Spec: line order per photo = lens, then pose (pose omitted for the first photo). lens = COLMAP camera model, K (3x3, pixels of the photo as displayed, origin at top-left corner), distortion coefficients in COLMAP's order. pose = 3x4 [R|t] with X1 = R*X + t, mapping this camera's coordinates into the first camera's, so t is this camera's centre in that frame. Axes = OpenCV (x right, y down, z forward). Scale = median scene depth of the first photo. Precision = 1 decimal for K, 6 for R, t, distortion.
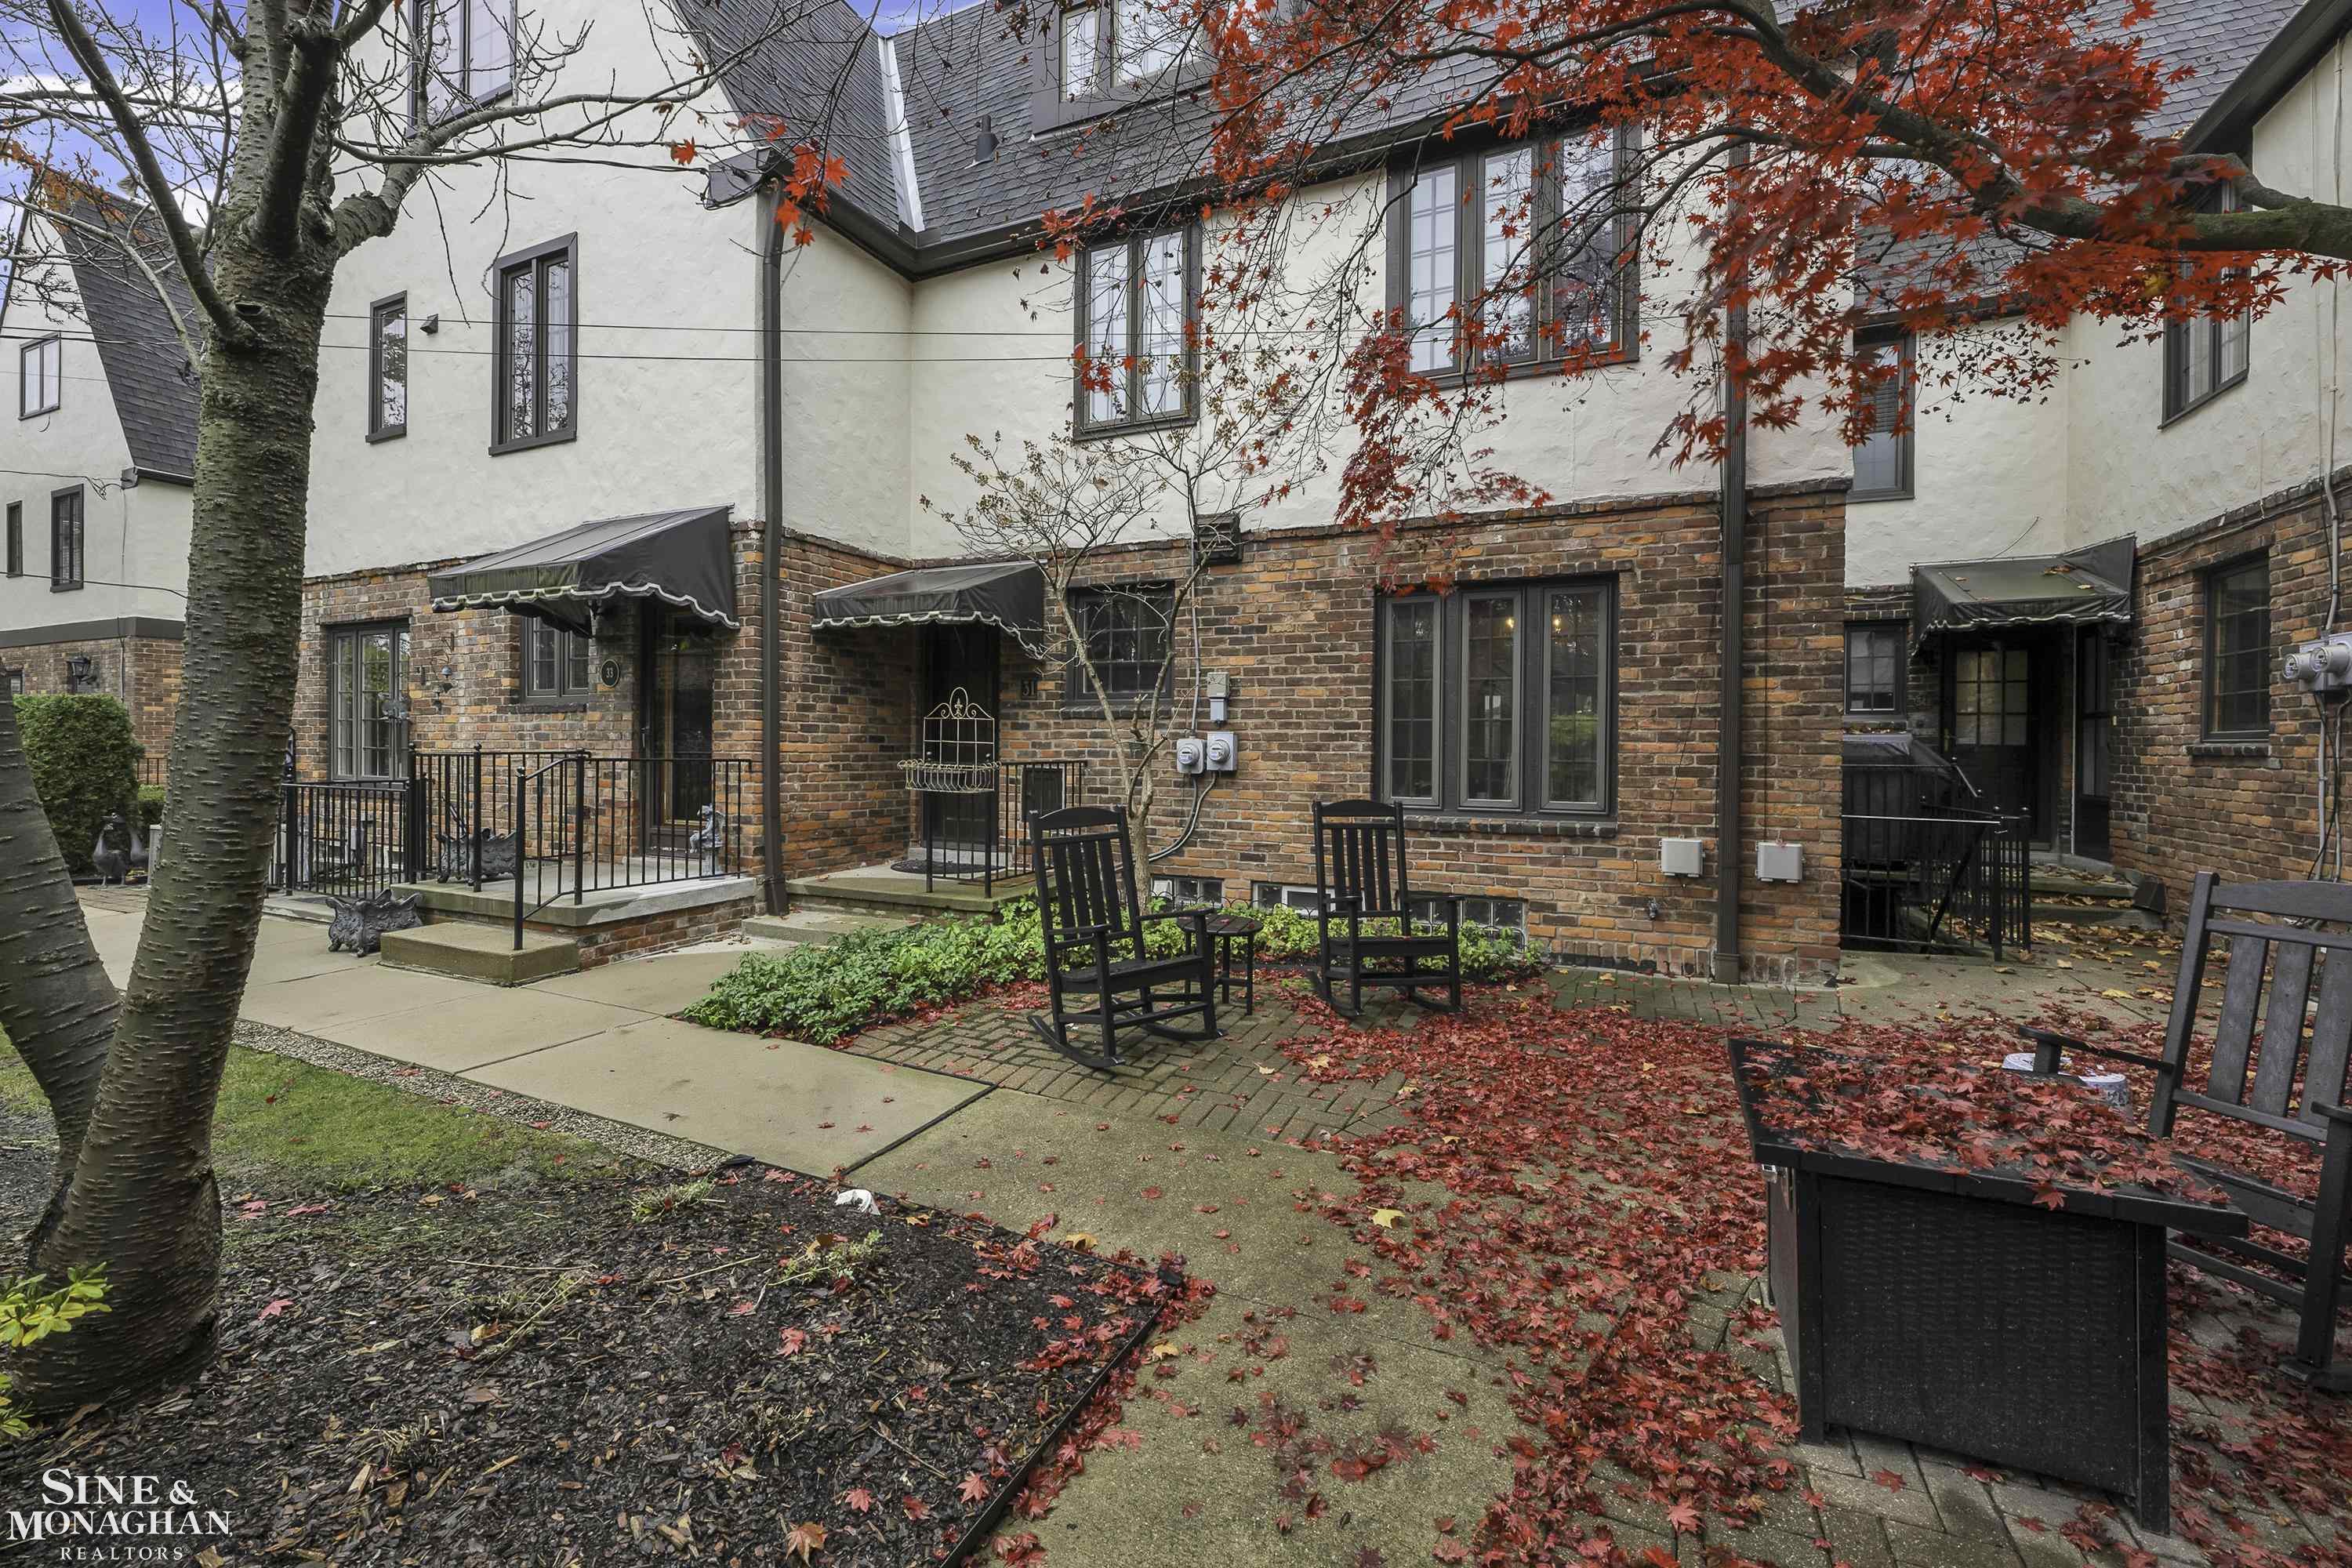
lens RADIAL K [[928.5, 0, 1185.1], [0, 928.5, 746.8], [0, 0, 1]] dist [-0.003176, 0.000016]
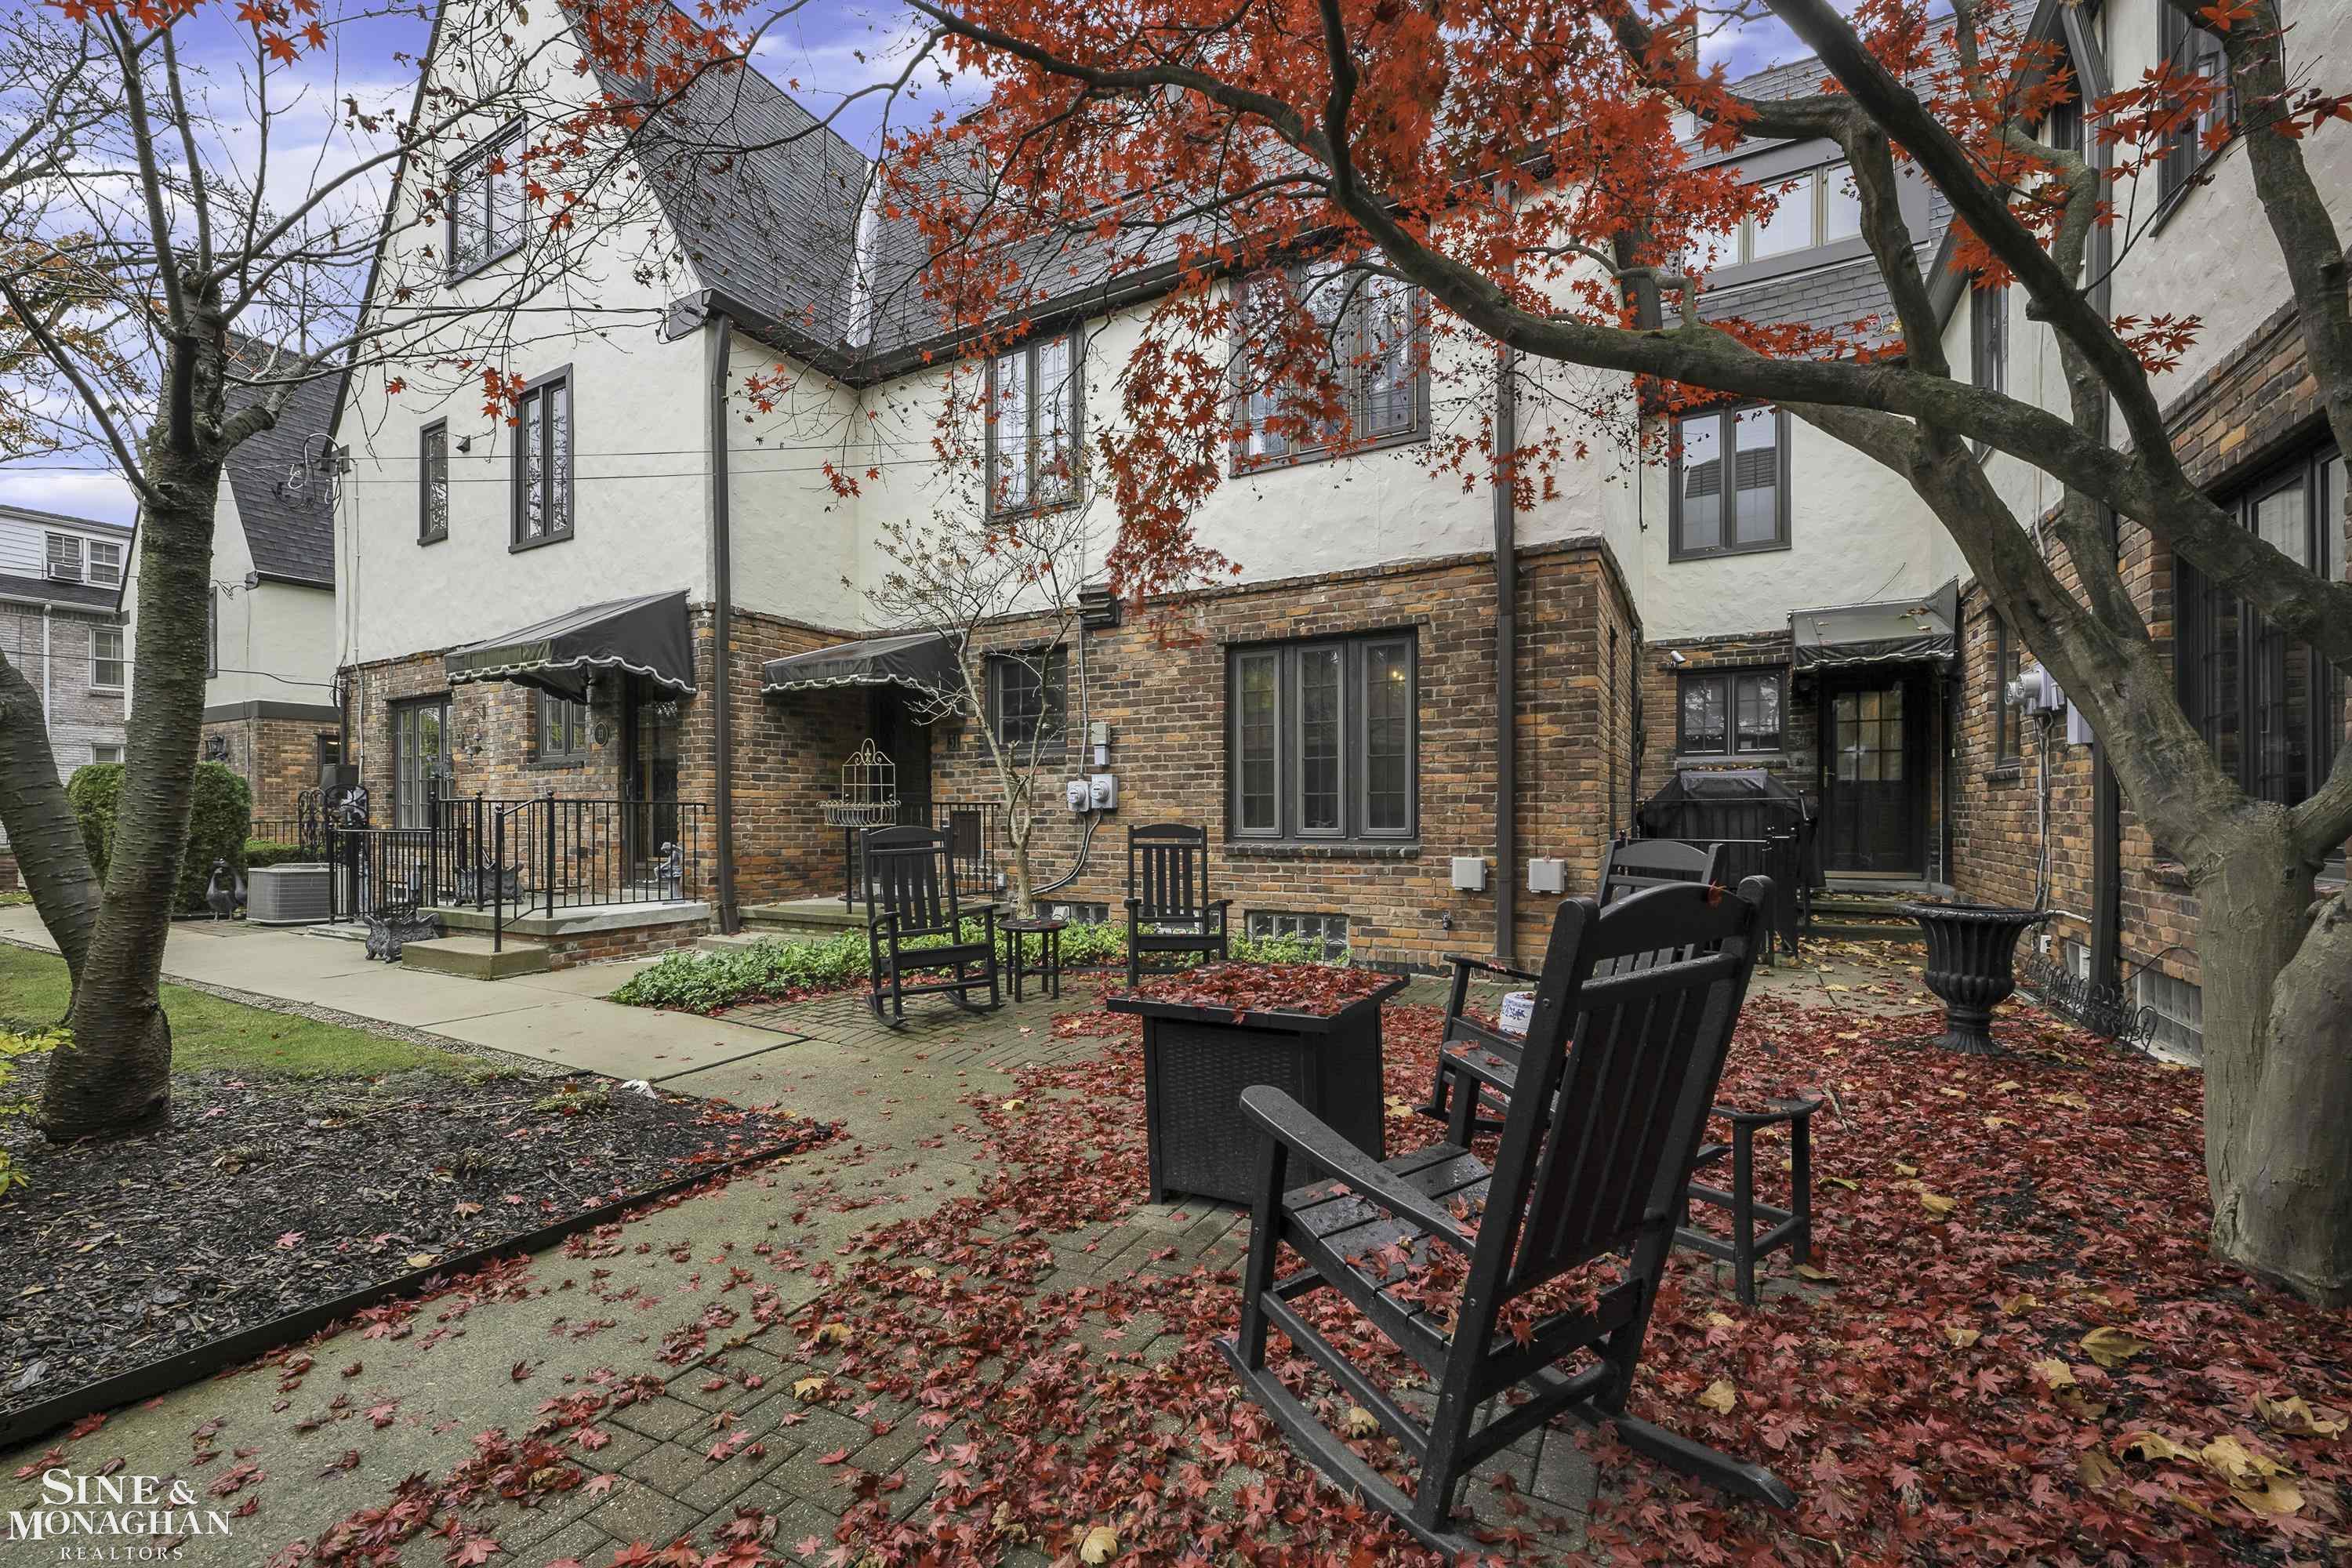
lens RADIAL K [[928.5, 0, 1199.6], [0, 928.5, 813.9], [0, 0, 1]] dist [-0.003176, 0.000016]
pose [[0.997321, -0.012357, -0.072101, 0.260000], [0.012213, 0.999922, -0.002440, 0.039804], [0.072125, 0.001553, 0.997394, -0.144790]]
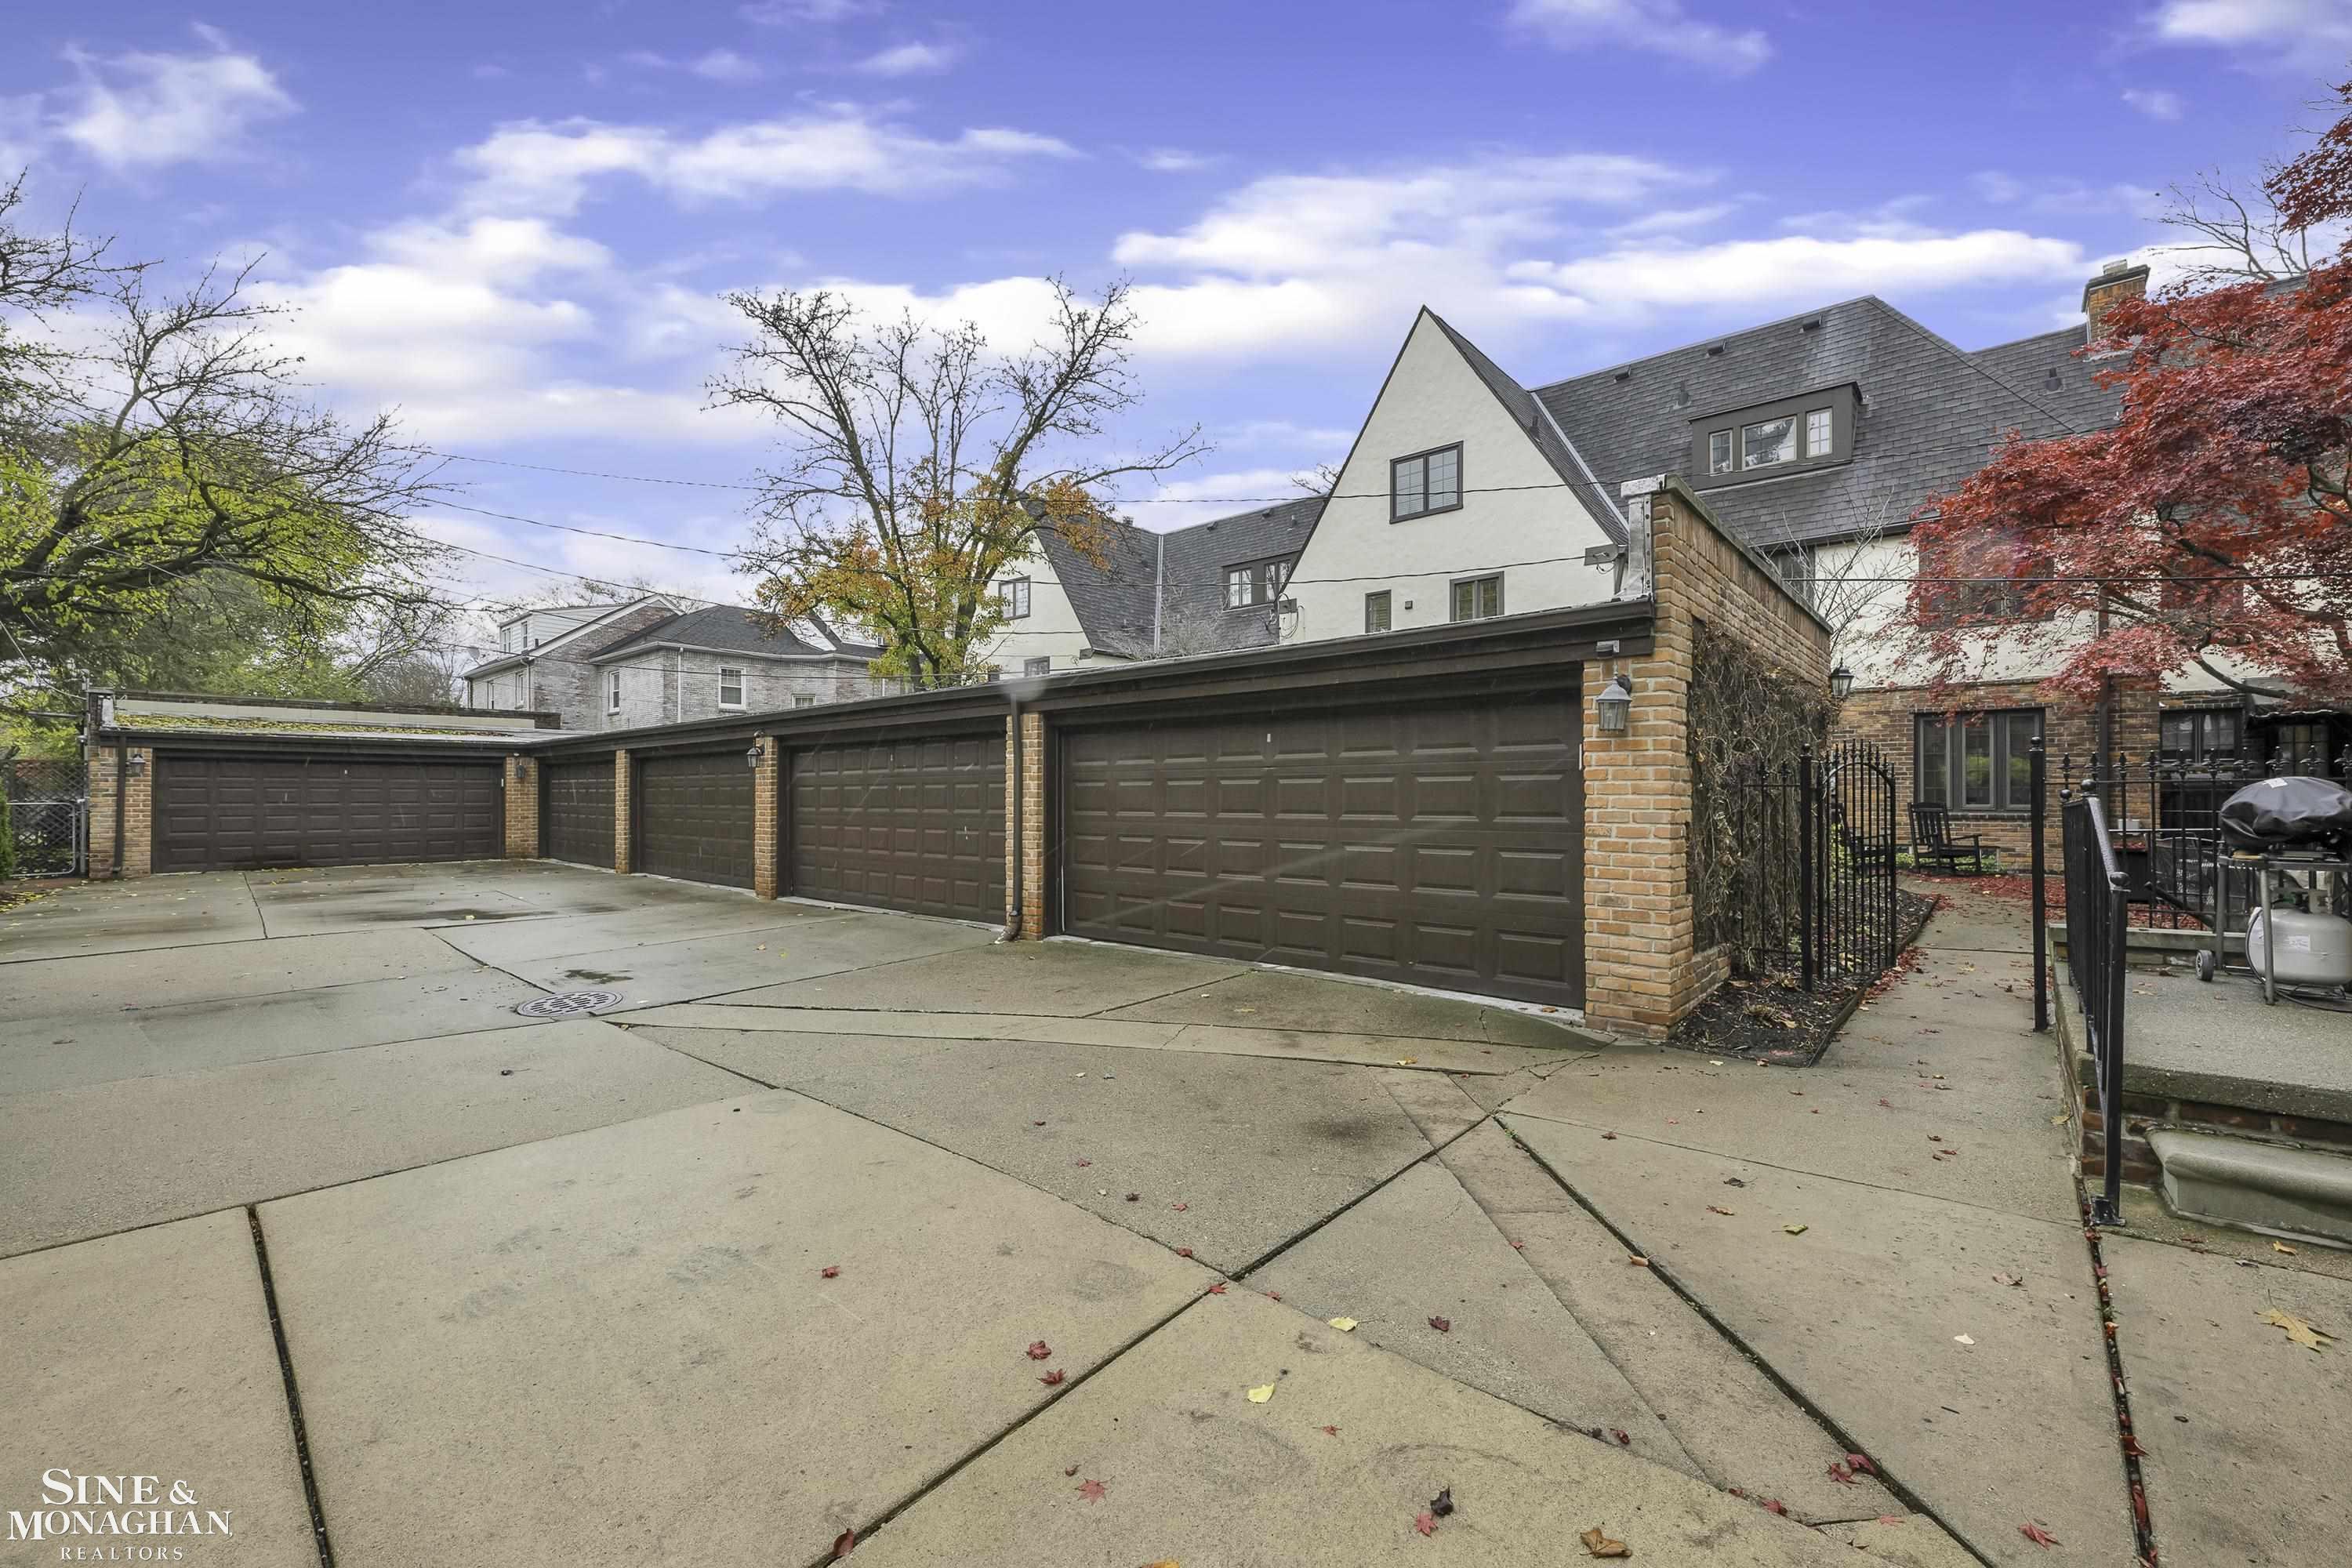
lens RADIAL K [[928.5, 0, 1179.0], [0, 928.5, 785.9], [0, 0, 1]] dist [-0.003176, 0.000016]
pose [[0.957091, -0.013100, -0.289490, -0.906017], [0.010712, 0.999894, -0.009829, 0.011244], [0.289588, 0.006306, 0.957131, -1.780772]]
